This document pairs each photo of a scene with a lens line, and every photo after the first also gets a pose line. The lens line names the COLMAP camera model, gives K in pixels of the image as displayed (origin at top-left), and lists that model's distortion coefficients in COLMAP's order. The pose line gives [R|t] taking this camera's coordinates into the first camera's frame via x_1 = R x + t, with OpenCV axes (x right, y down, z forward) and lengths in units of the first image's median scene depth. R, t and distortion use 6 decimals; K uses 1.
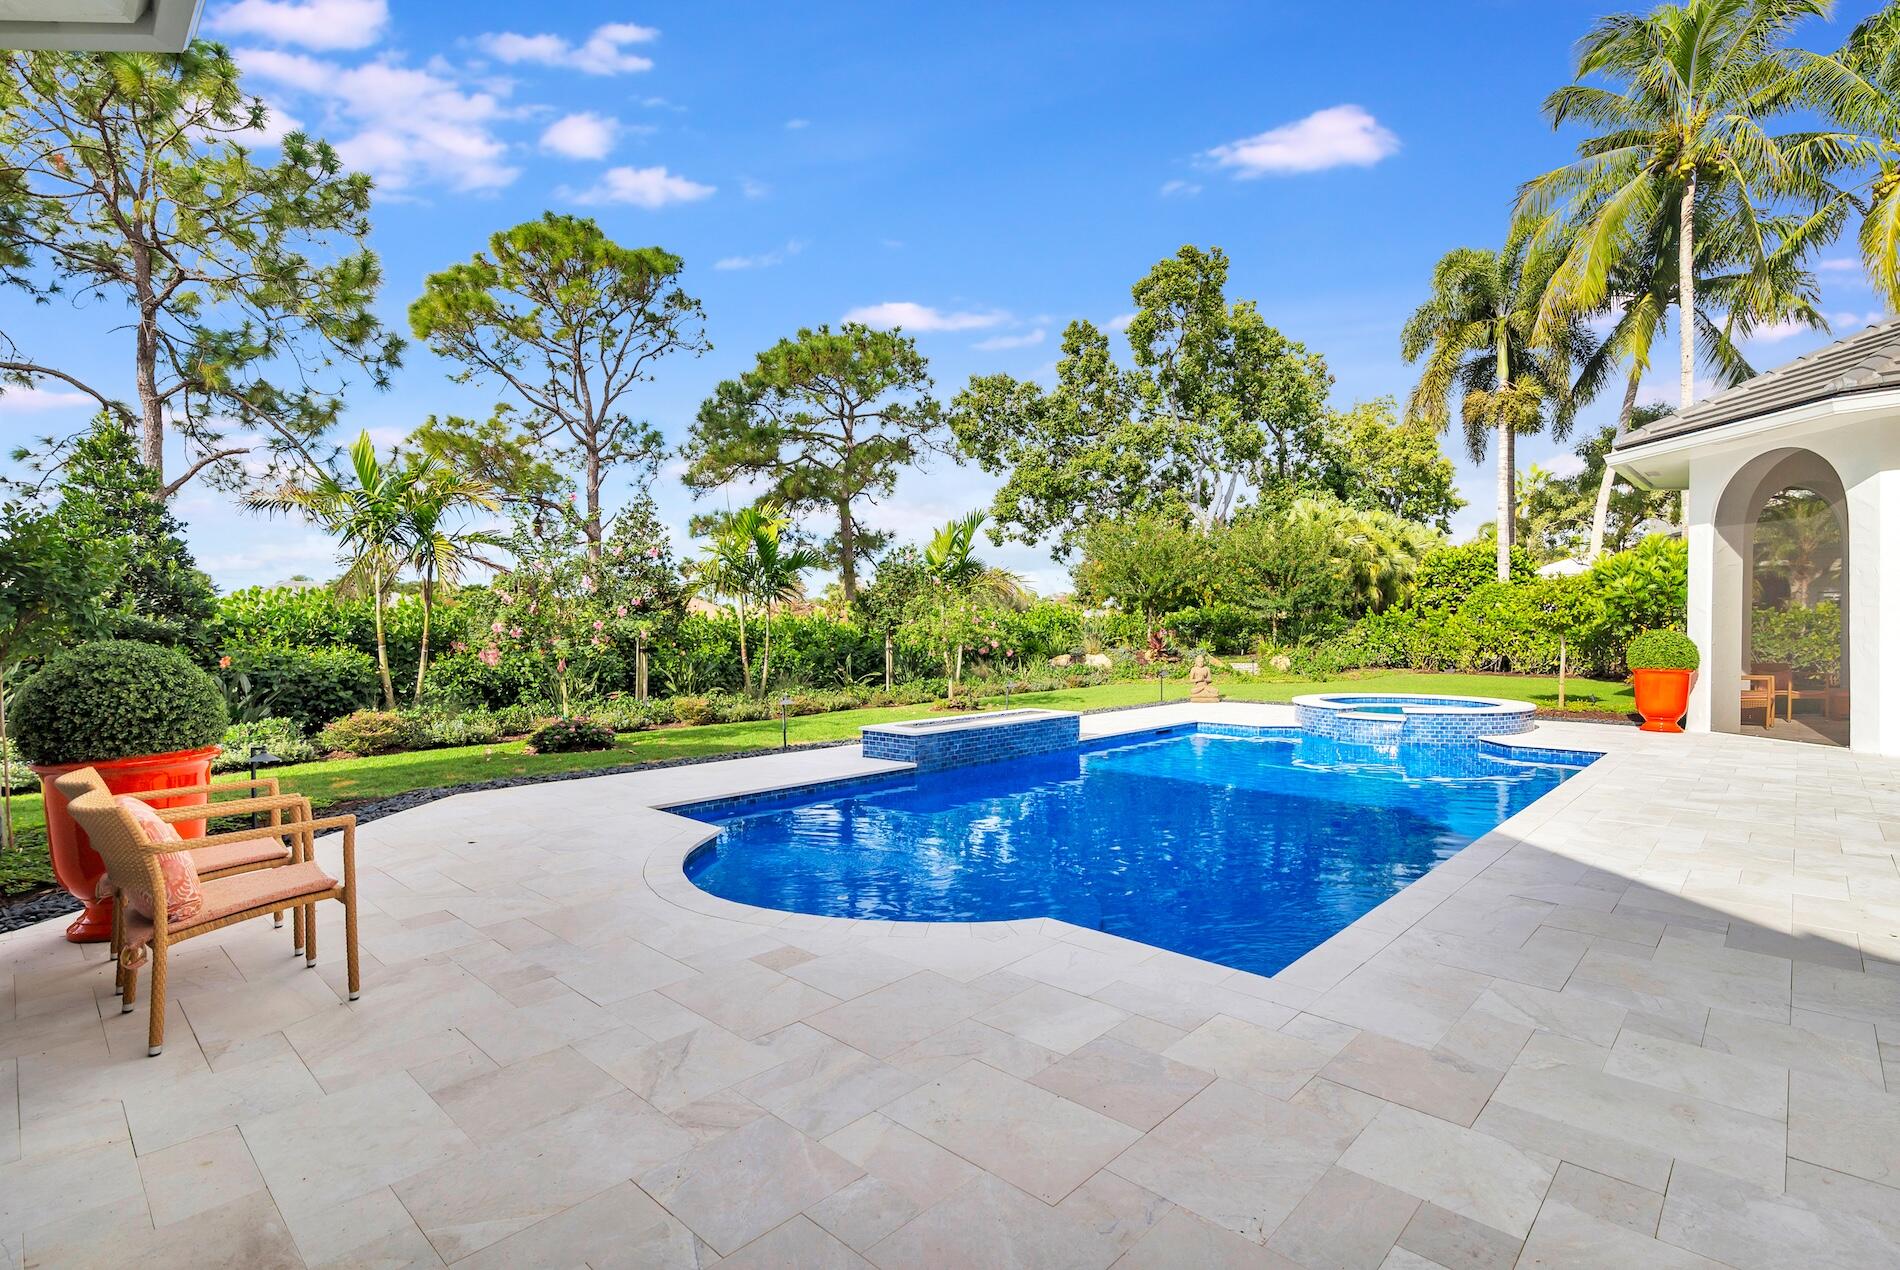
lens RADIAL K [[899.4, 0, 955.0], [0, 899.4, 638.5], [0, 0, 1]] dist [0.000522, -0.000521]
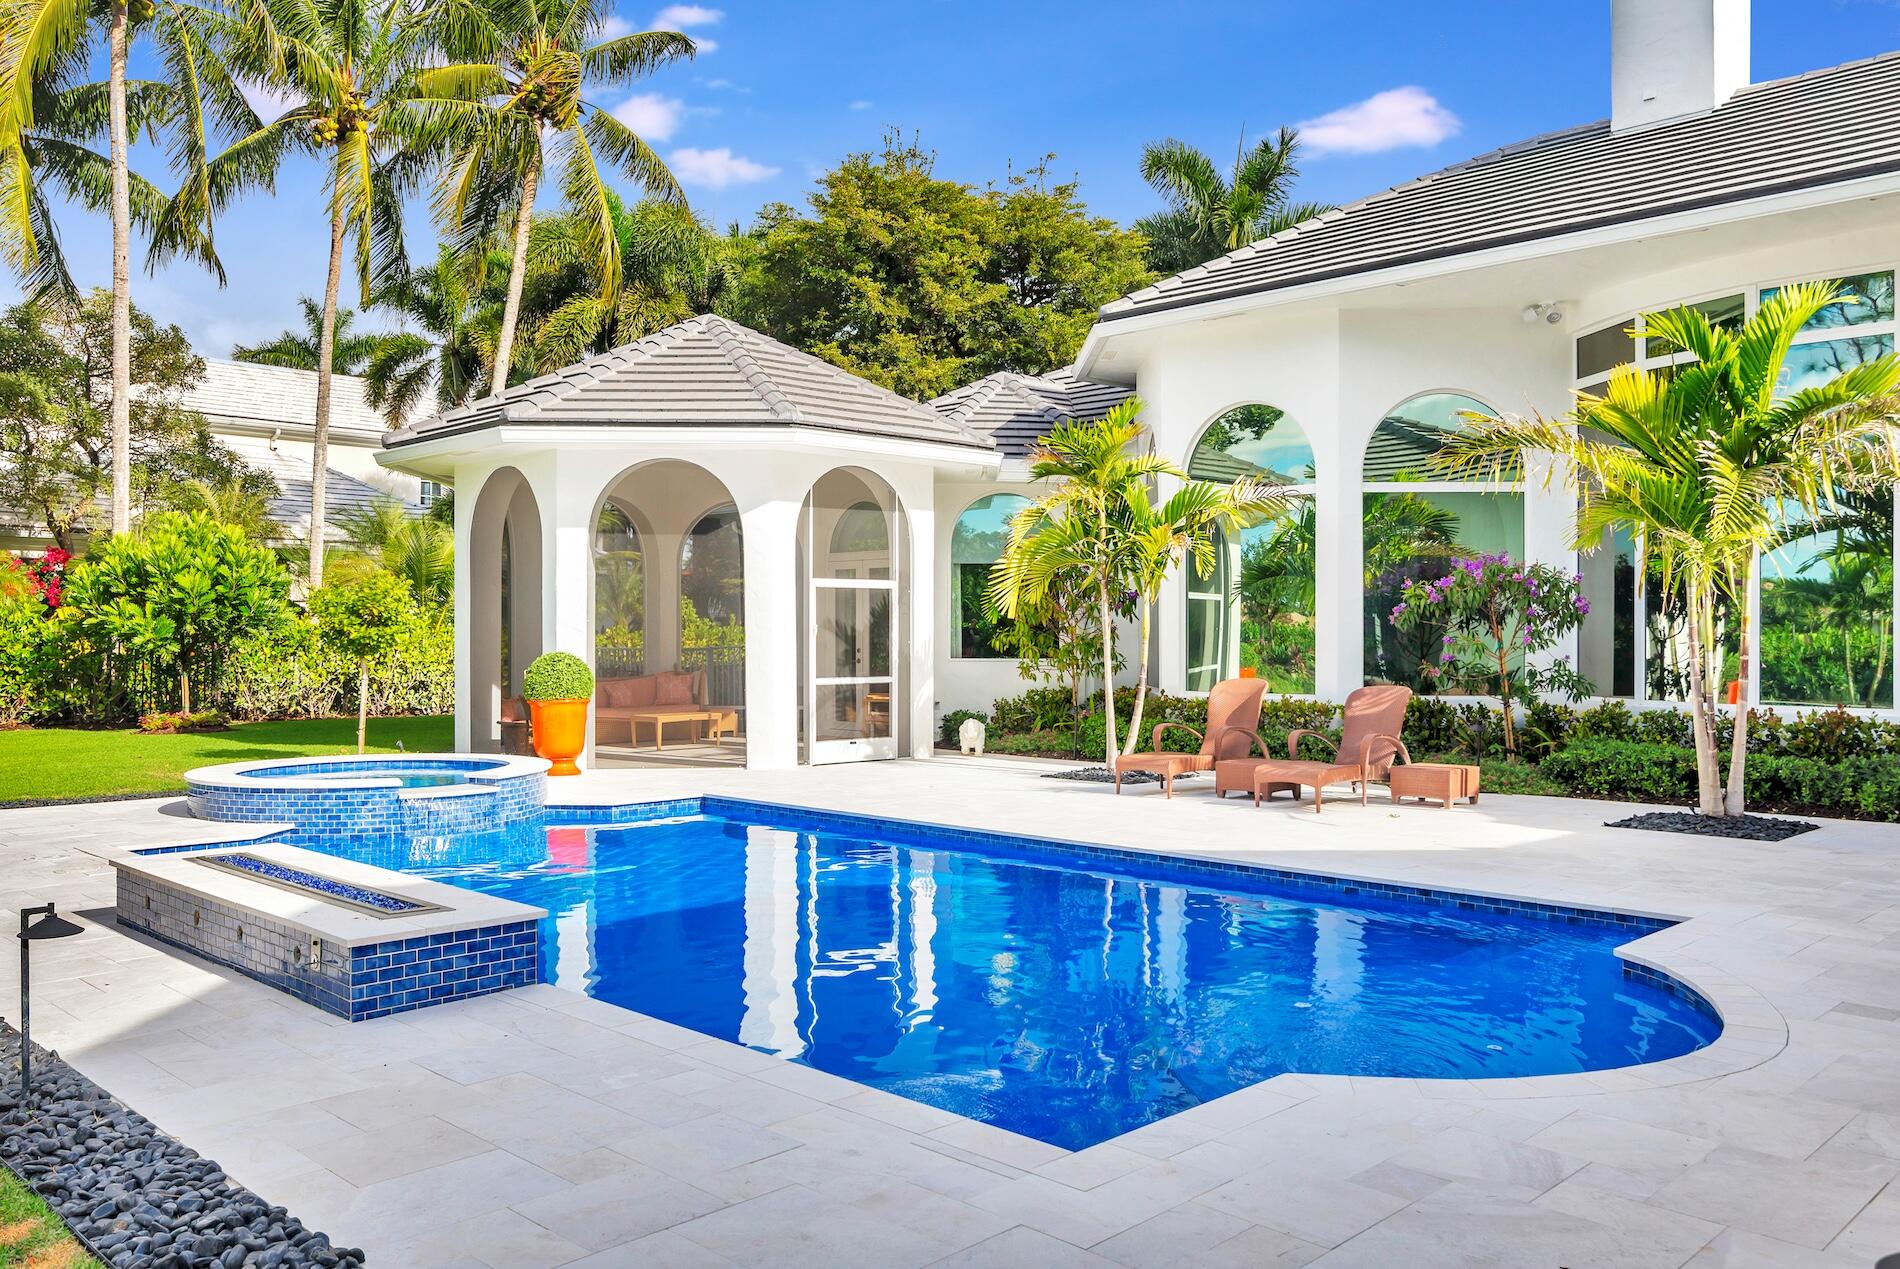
lens RADIAL K [[1485.0, 0, 950.0], [0, 1485.0, 634.5], [0, 0, 1]] dist [0.000945, 0.000424]
pose [[0.025946, 0.003588, 0.999657, -0.345411], [0.013508, 0.999901, -0.003939, -0.009771], [-0.999572, 0.013605, 0.025895, 0.371221]]
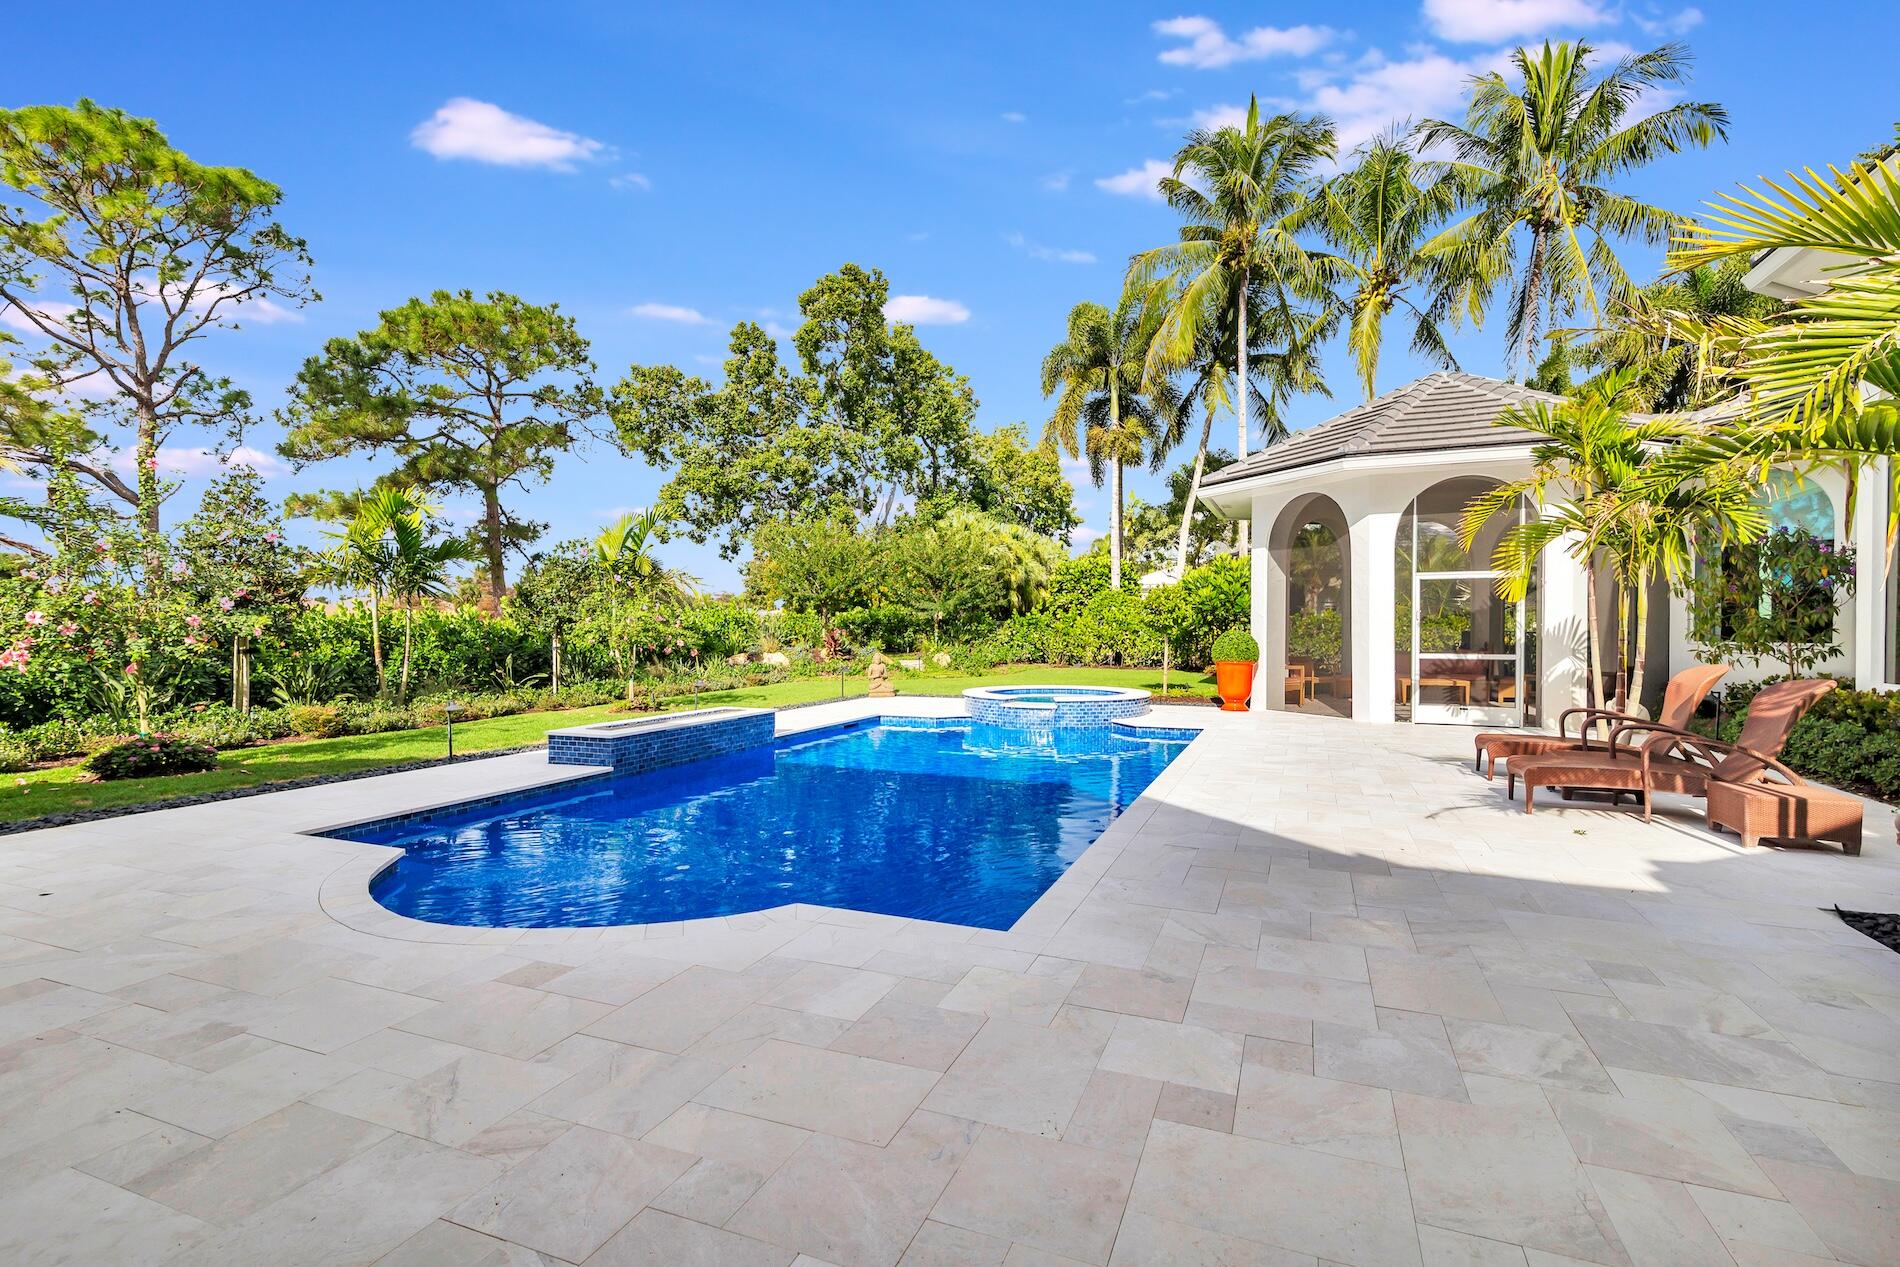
lens RADIAL K [[885.0, 0, 950.0], [0, 885.0, 633.5], [0, 0, 1]] dist [0.002027, -0.000650]
pose [[0.930310, 0.001766, 0.366769, -0.024805], [-0.000110, 0.999990, -0.004537, 0.000227], [-0.366773, 0.004180, 0.930301, -0.005447]]
